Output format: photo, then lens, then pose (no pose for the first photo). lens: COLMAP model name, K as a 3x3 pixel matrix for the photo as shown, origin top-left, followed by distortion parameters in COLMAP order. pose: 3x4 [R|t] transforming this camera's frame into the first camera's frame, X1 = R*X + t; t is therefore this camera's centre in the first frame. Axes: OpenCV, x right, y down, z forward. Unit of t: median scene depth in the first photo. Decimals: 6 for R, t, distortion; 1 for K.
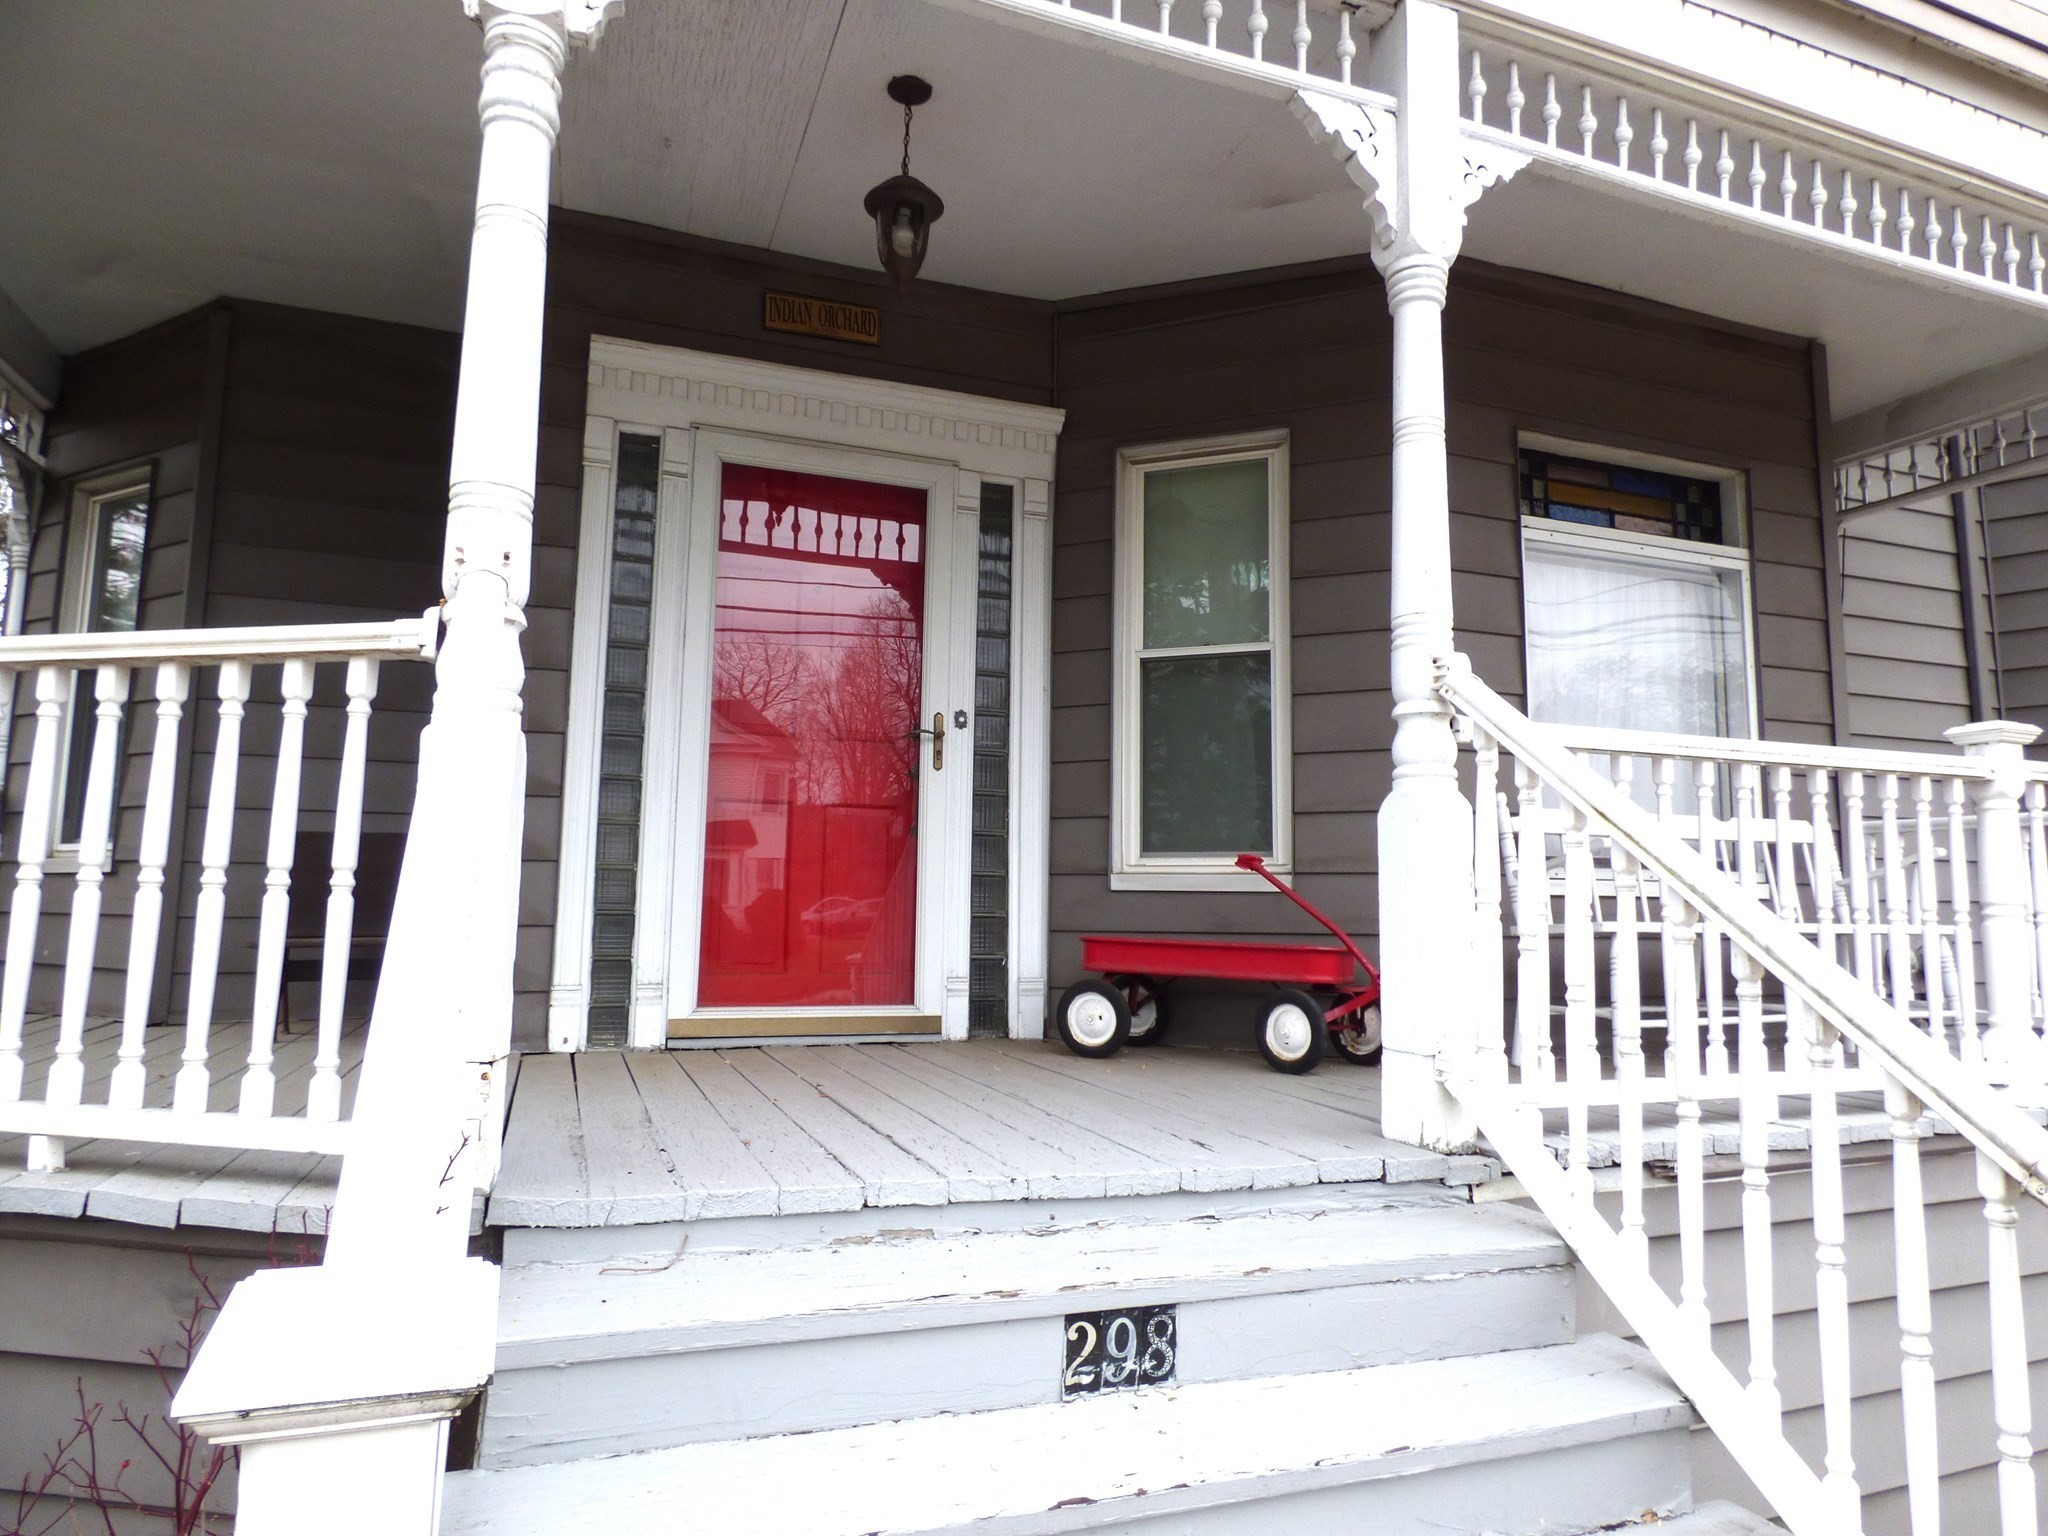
lens RADIAL K [[1247.8, 0, 1073.5], [0, 1247.8, 766.8], [0, 0, 1]] dist [0.011023, 0.000460]
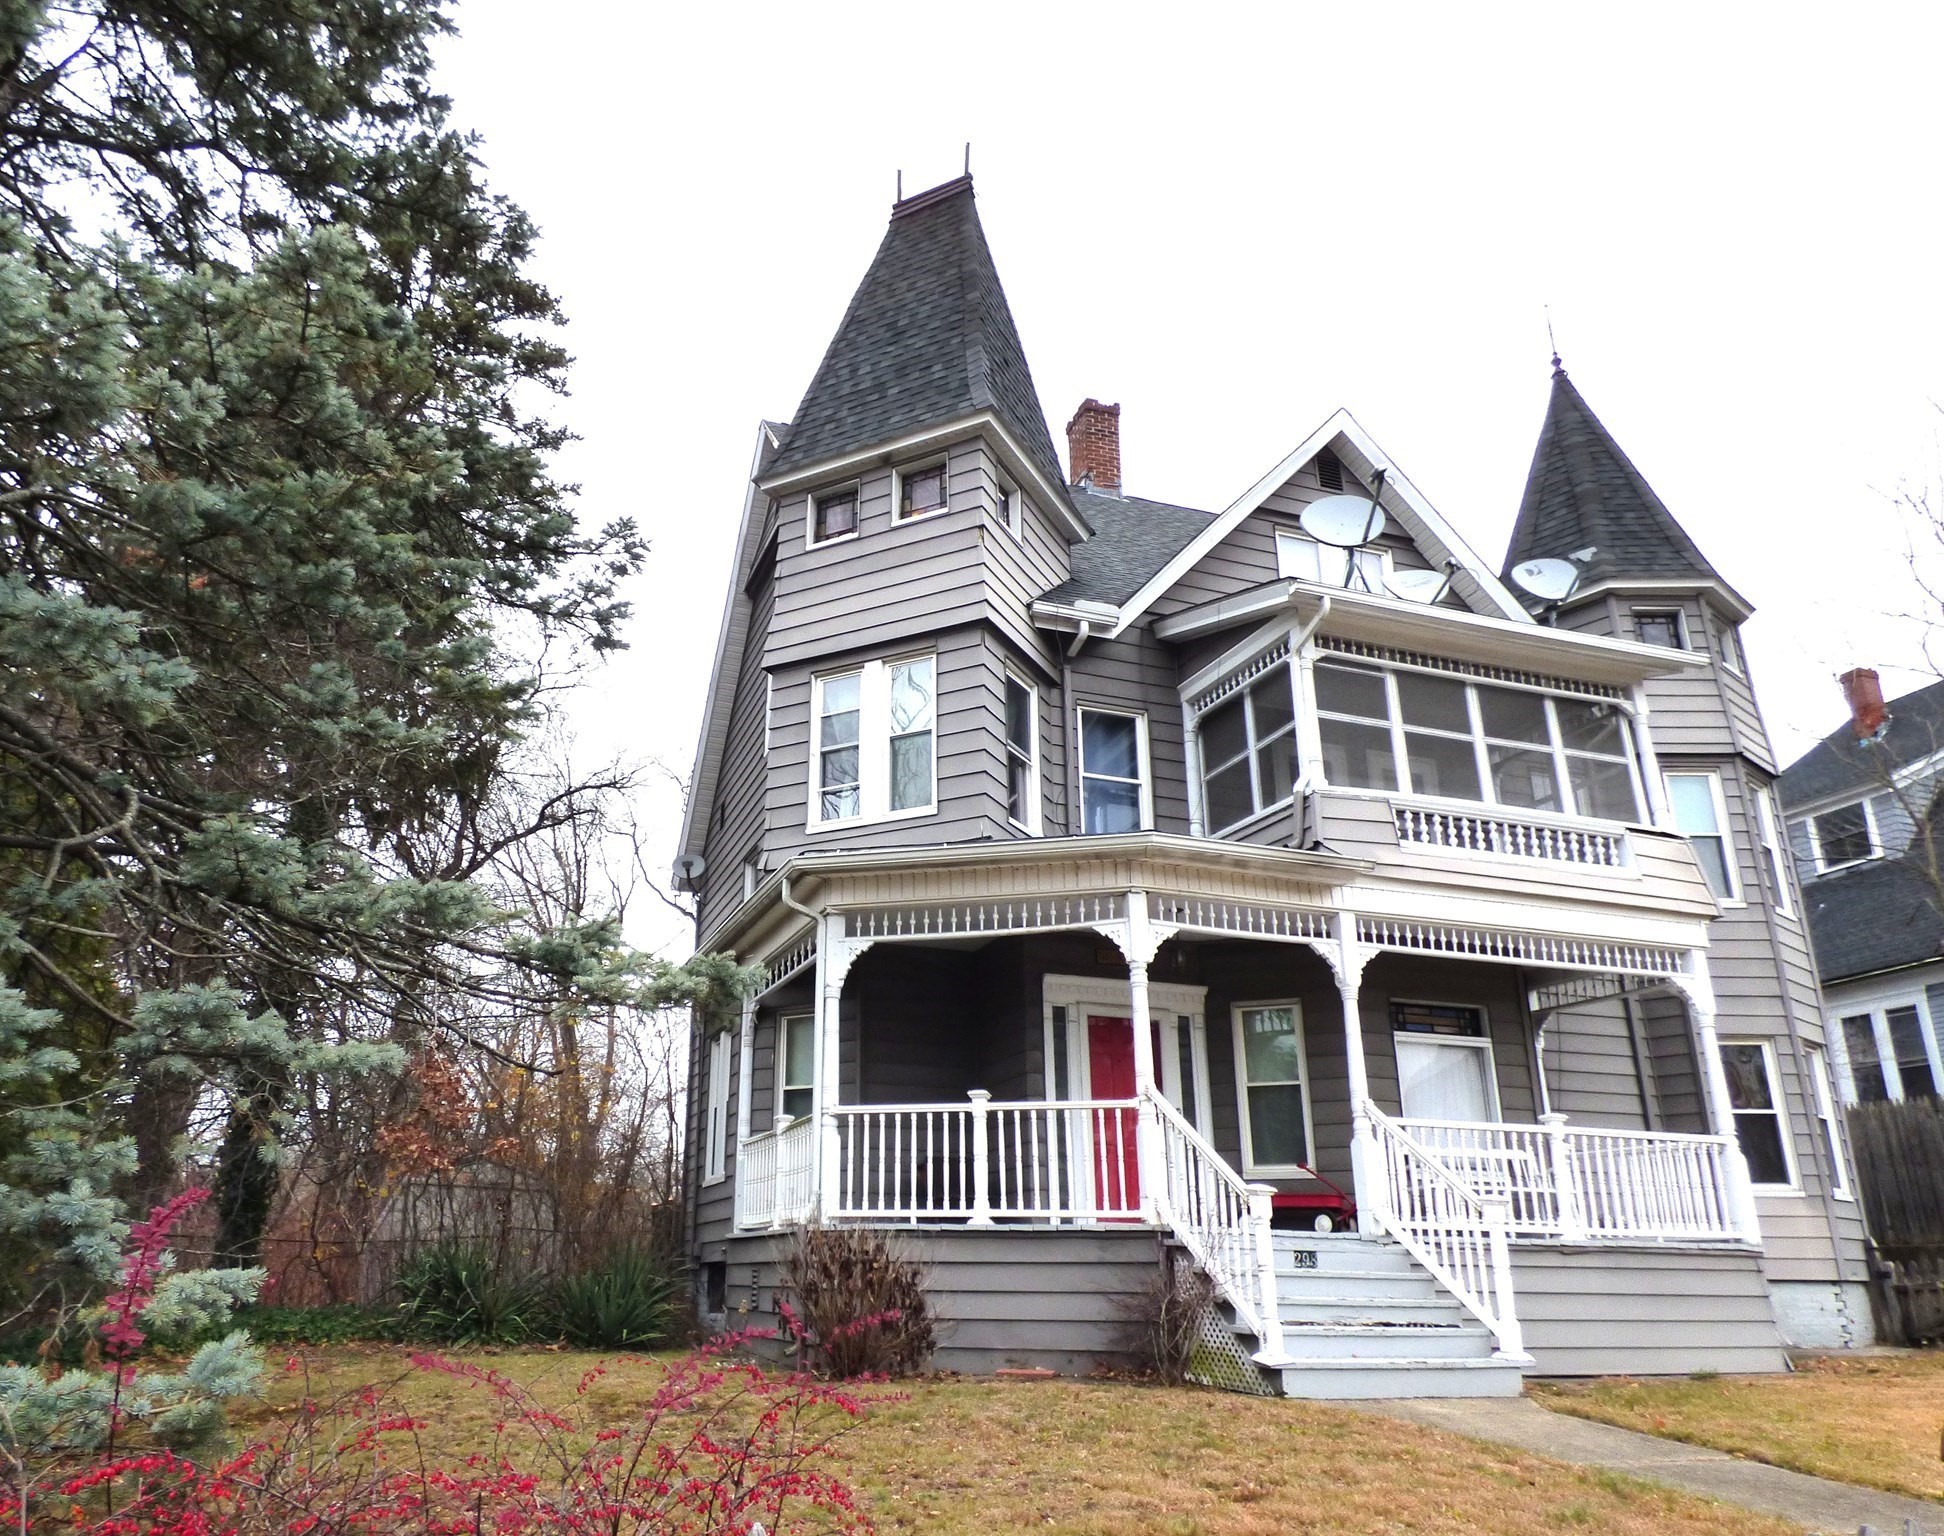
lens RADIAL K [[1387.0, 0, 877.3], [0, 1387.0, 854.0], [0, 0, 1]] dist [0.119519, -0.087352]
pose [[0.997767, -0.024164, -0.062261, -0.751152], [0.011930, 0.981741, -0.189847, -0.025900], [0.065711, 0.188680, 0.979838, -2.871076]]
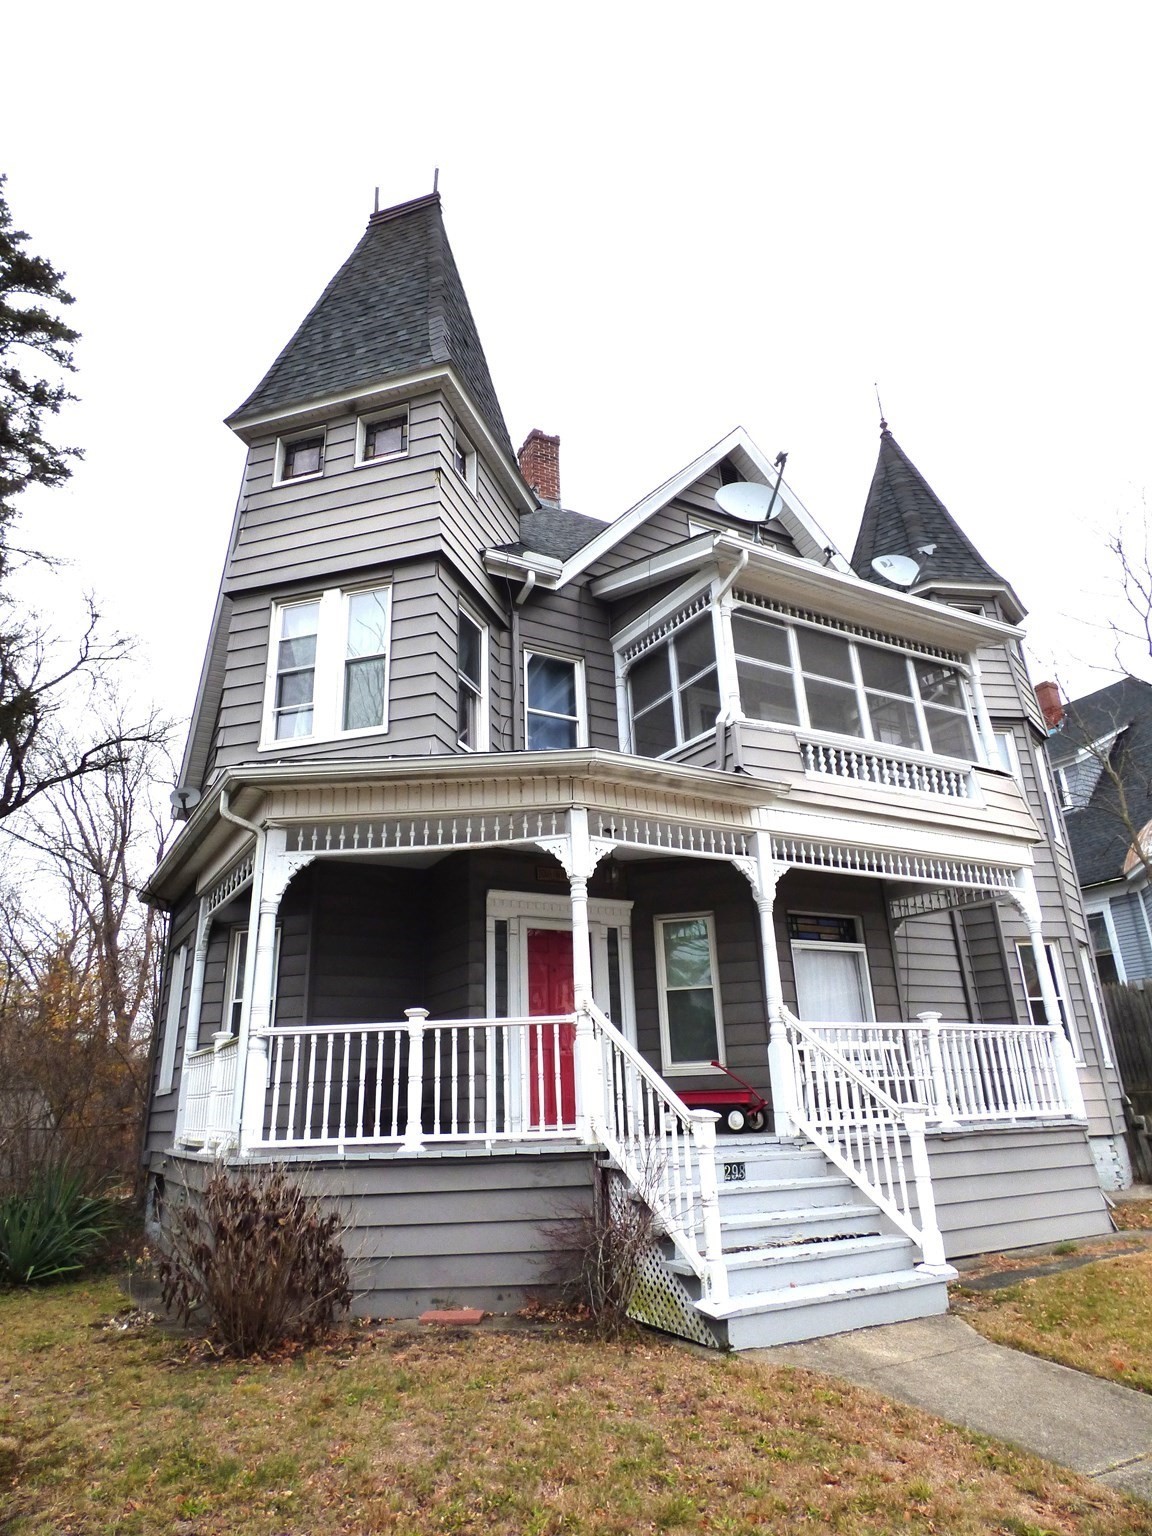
lens RADIAL K [[935.9, 0, 576.7], [0, 935.9, 772.6], [0, 0, 1]] dist [0.011023, 0.000460]
pose [[0.990097, 0.000640, 0.140386, -0.659930], [0.031671, 0.973192, -0.227802, -0.133813], [-0.136768, 0.229992, 0.963534, -1.680533]]
